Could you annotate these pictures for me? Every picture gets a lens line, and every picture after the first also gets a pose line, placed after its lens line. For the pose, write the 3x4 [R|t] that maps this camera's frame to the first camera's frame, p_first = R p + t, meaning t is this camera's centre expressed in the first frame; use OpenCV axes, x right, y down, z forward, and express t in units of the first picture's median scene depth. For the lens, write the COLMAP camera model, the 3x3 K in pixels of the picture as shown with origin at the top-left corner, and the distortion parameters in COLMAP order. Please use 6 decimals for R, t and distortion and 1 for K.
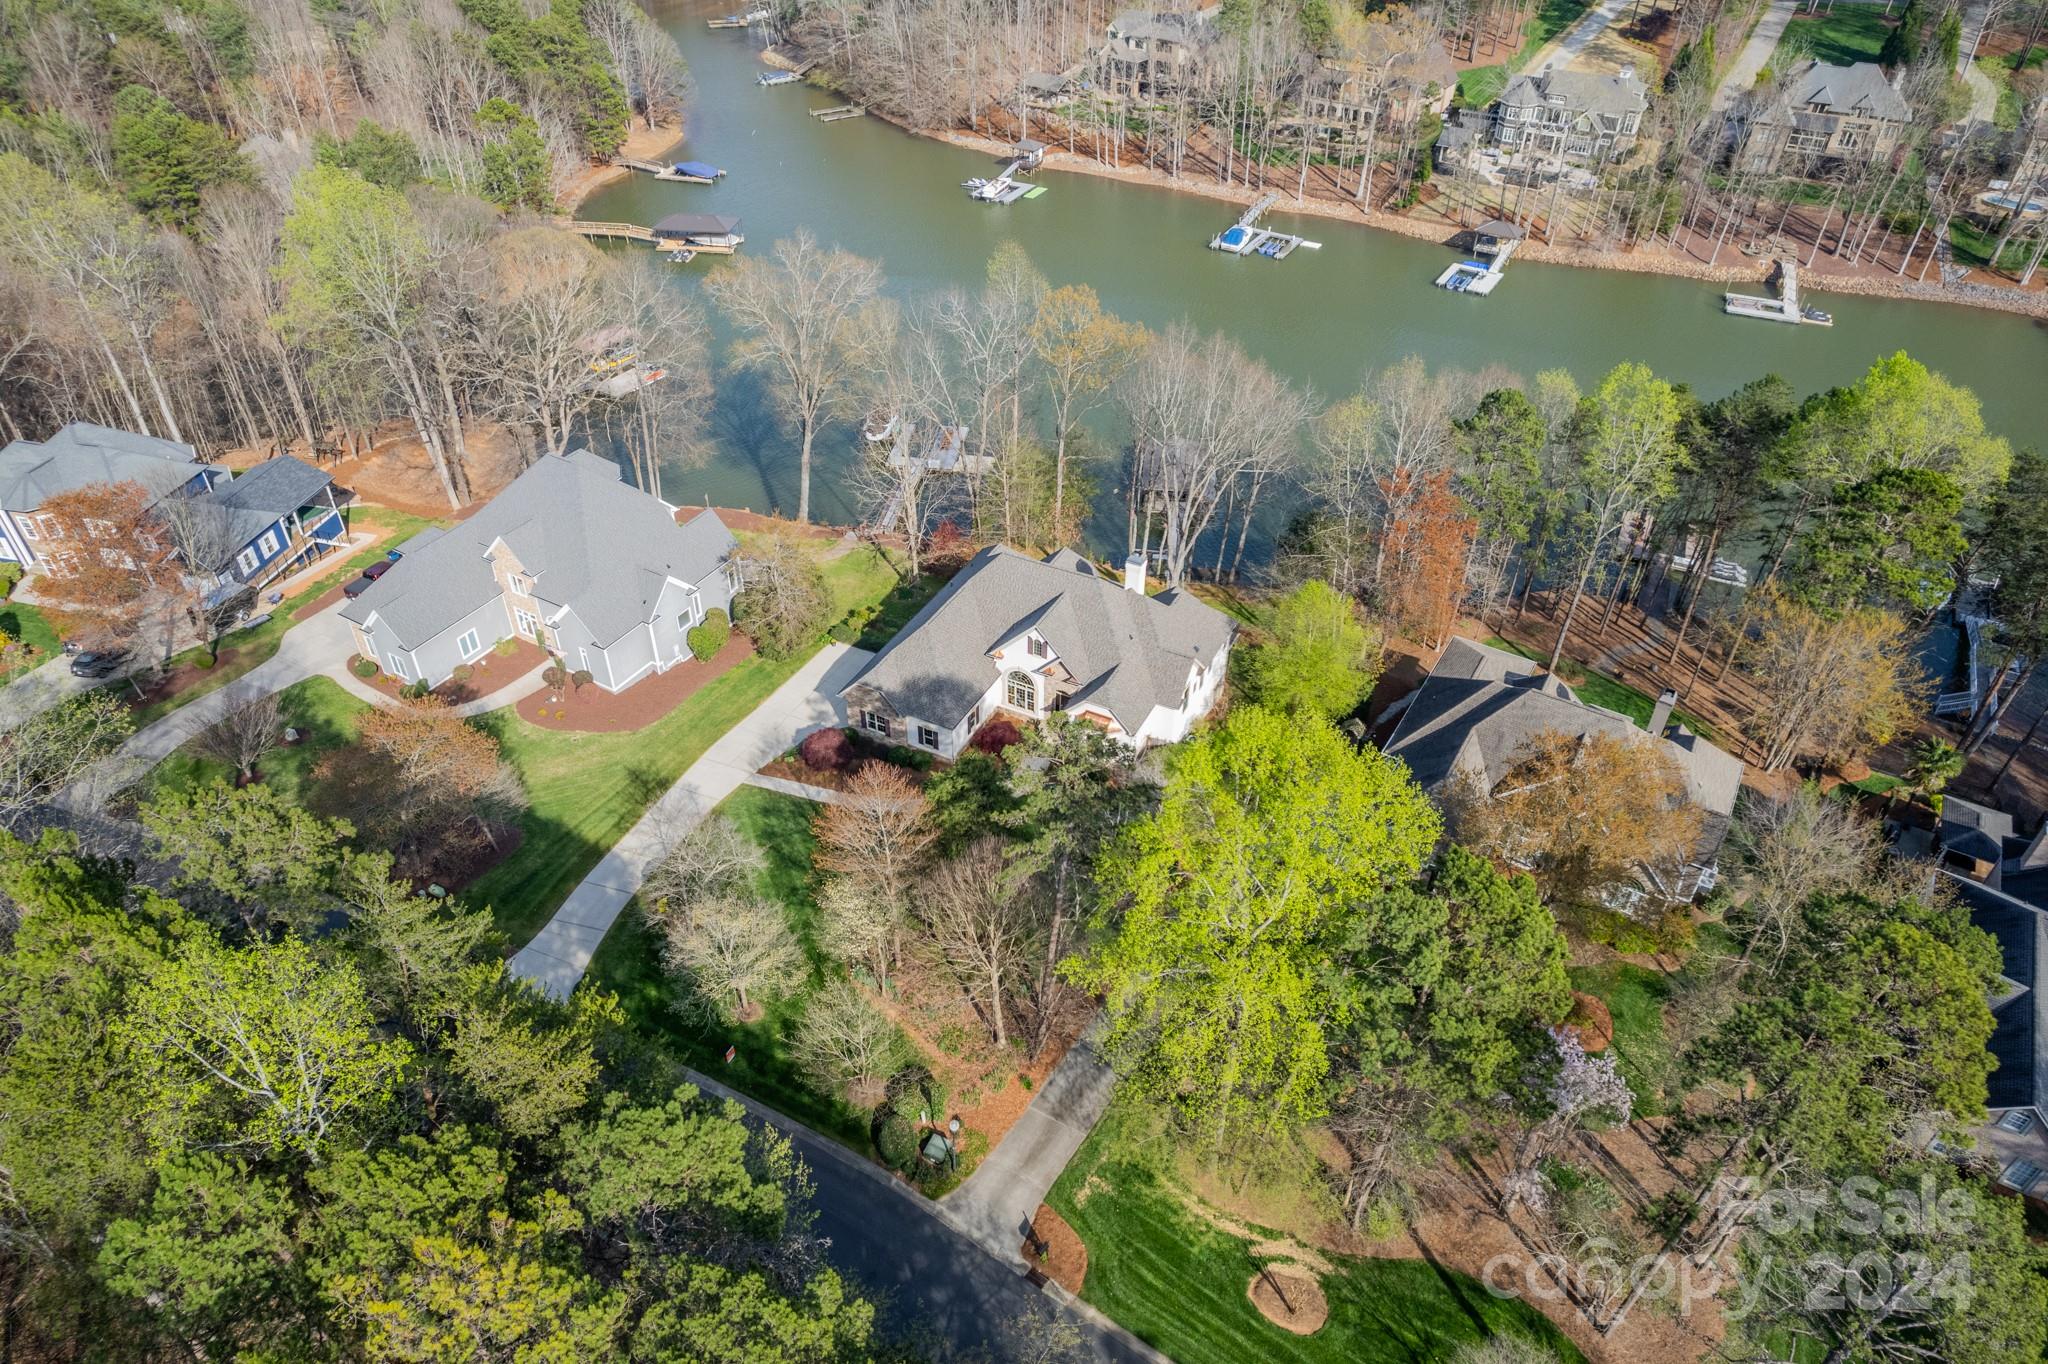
lens RADIAL K [[1326.0, 0, 1024.0], [0, 1326.0, 682.0], [0, 0, 1]] dist [-0.065550, 0.040755]
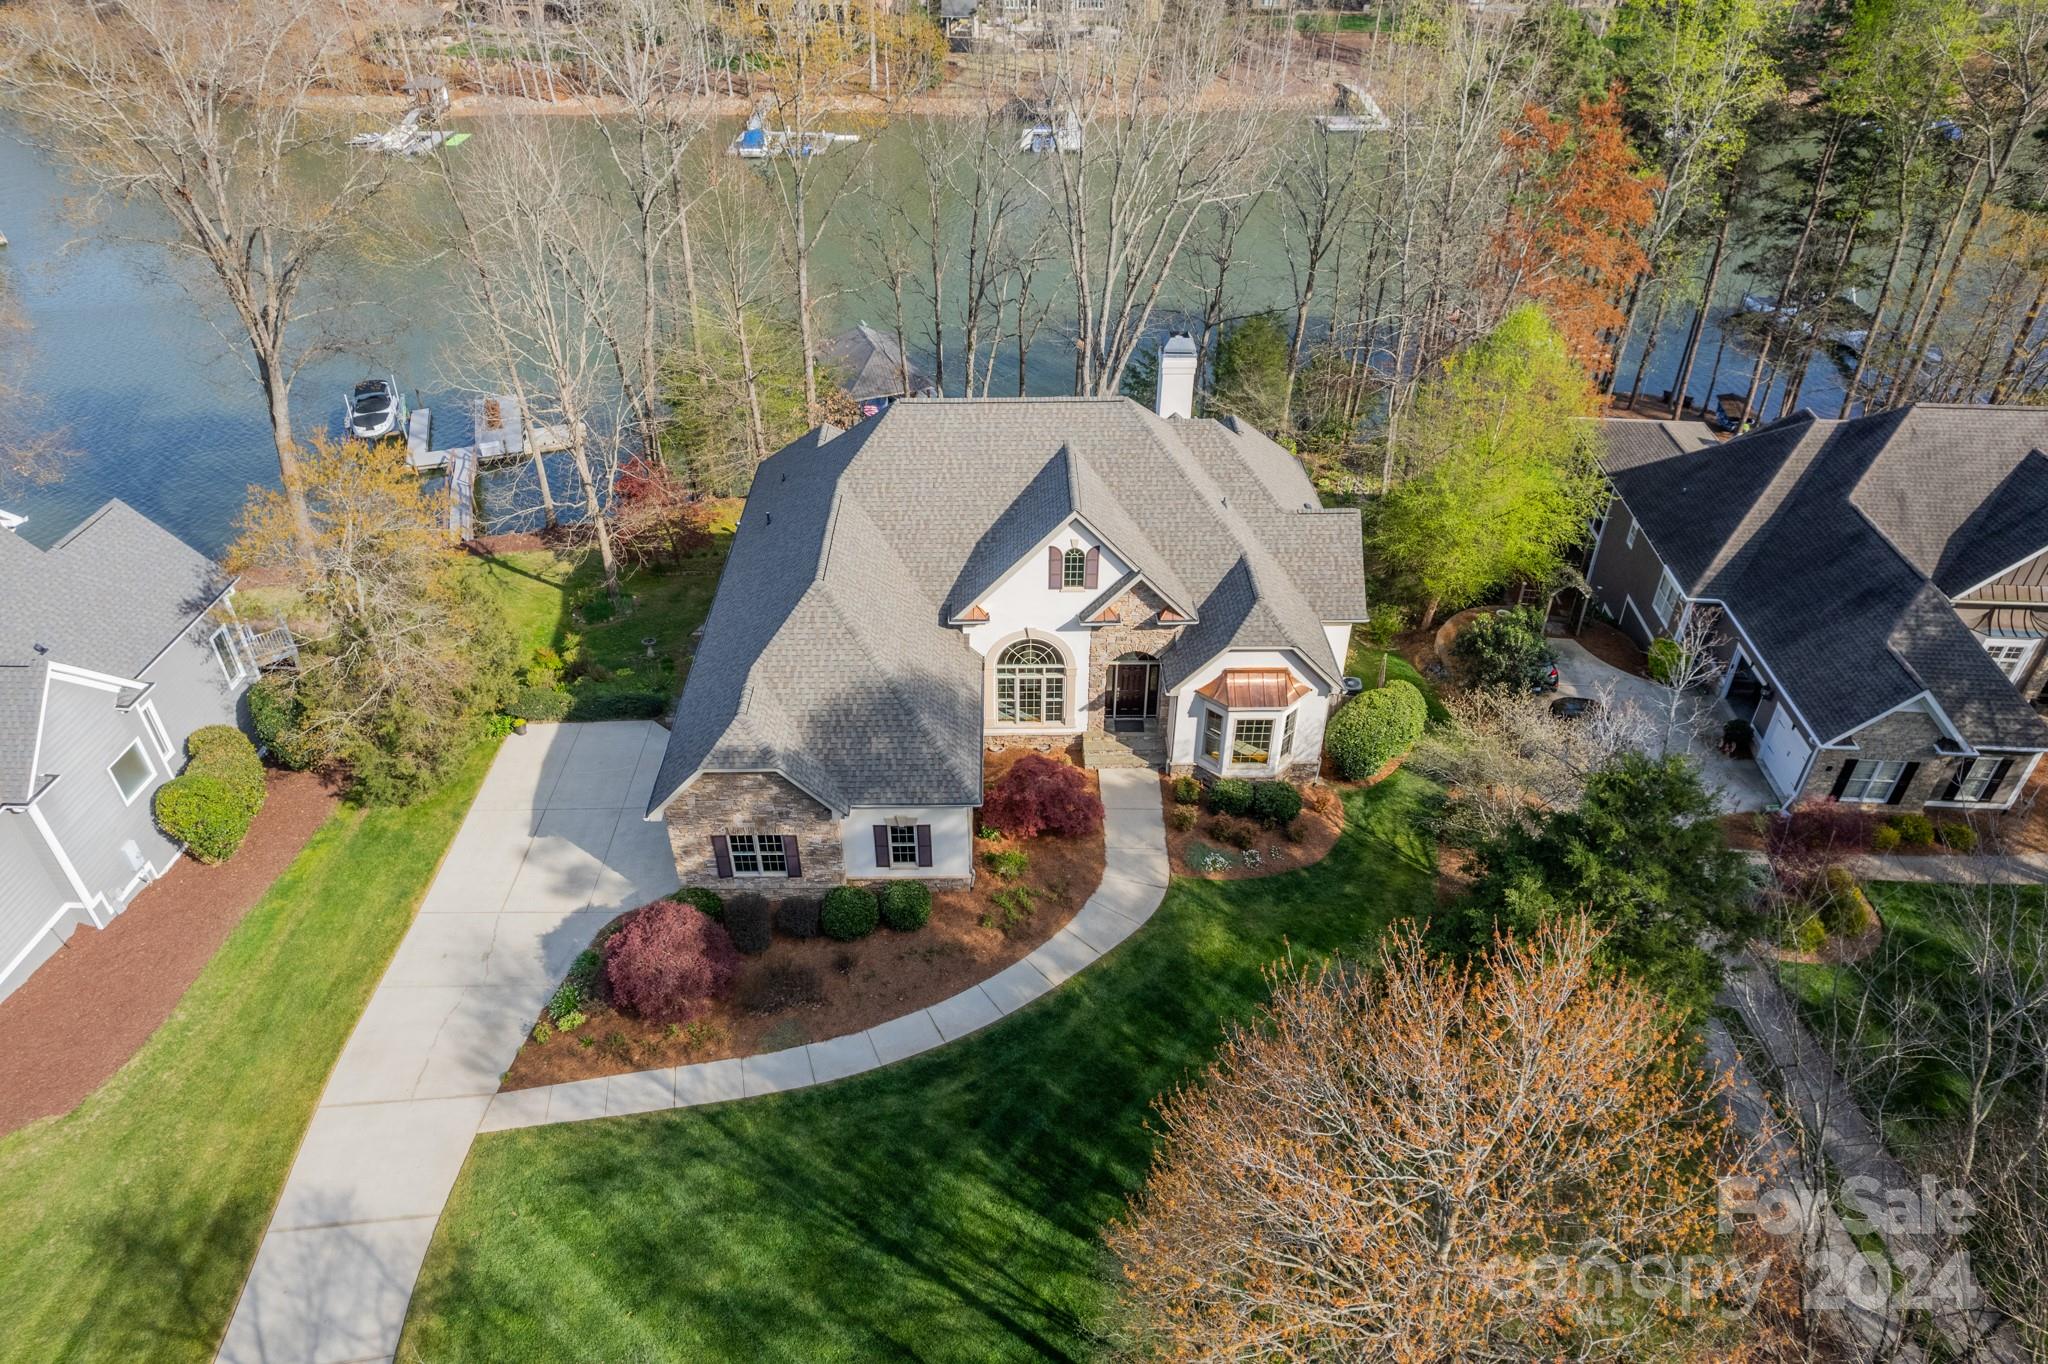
lens RADIAL K [[1326.0, 0, 1024.0], [0, 1326.0, 682.0], [0, 0, 1]] dist [-0.065550, 0.040755]
pose [[0.881976, -0.276272, 0.381827, -0.174499], [0.293527, 0.955854, 0.013596, -0.000566], [-0.368727, 0.100086, 0.924134, 0.582289]]
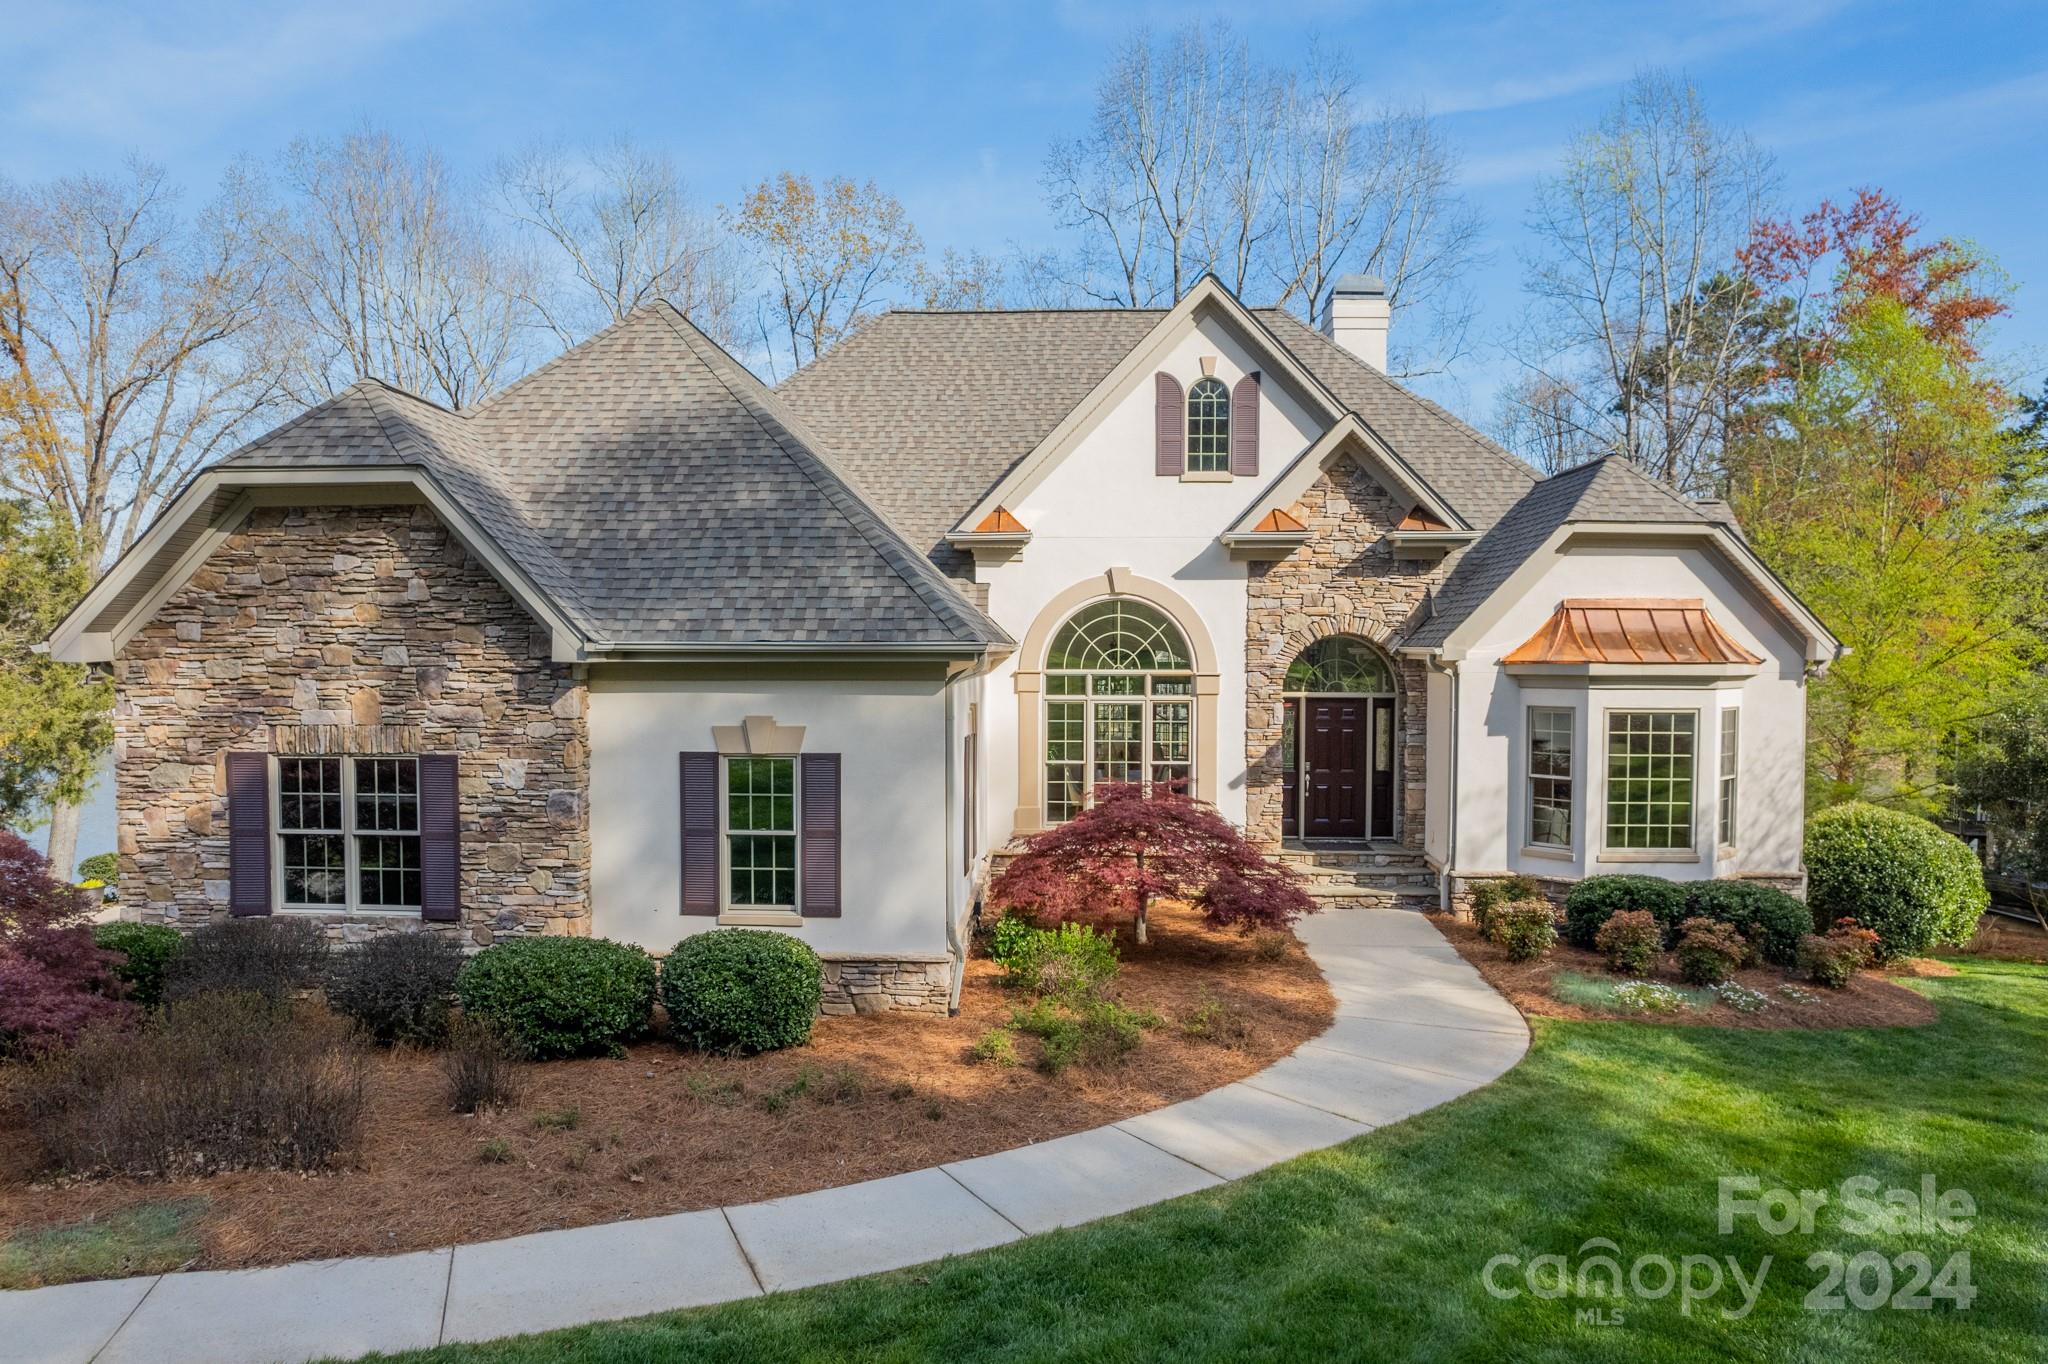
lens RADIAL K [[1326.0, 0, 1024.0], [0, 1326.0, 682.0], [0, 0, 1]] dist [-0.065550, 0.040755]
pose [[0.905889, -0.011382, 0.423363, -0.102367], [0.262420, 0.799700, -0.540014, 0.109491], [-0.332417, 0.600291, 0.727426, 0.846518]]
